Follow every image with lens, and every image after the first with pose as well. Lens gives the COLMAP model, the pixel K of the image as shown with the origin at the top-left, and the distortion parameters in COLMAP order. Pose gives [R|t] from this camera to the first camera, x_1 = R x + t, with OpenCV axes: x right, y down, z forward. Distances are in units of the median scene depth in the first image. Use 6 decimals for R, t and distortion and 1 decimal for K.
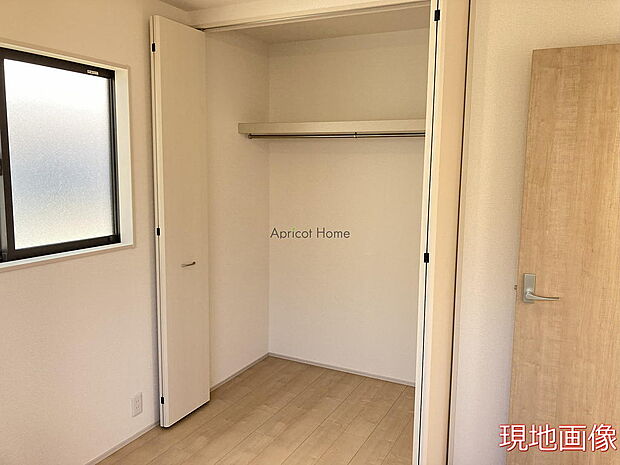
lens RADIAL K [[512.1, 0, 310.6], [0, 512.1, 232.2], [0, 0, 1]] dist [0.035287, -0.050867]
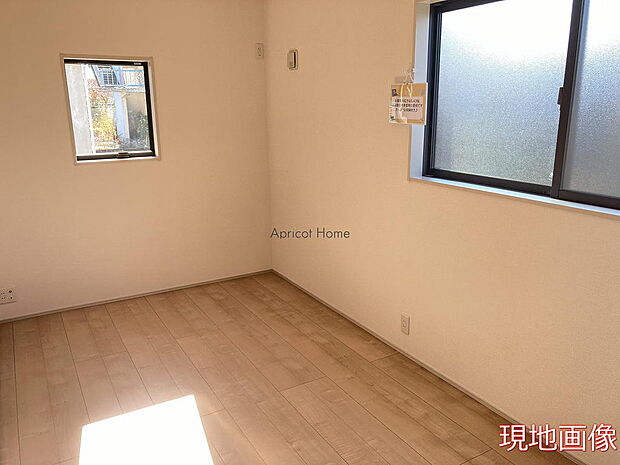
lens RADIAL K [[512.1, 0, 310.7], [0, 512.1, 232.4], [0, 0, 1]] dist [0.035287, -0.050867]
pose [[-0.551212, 0.187806, -0.812954, 0.562208], [-0.121684, 0.945826, 0.301008, -0.136994], [0.825445, 0.264843, -0.498497, 1.203926]]
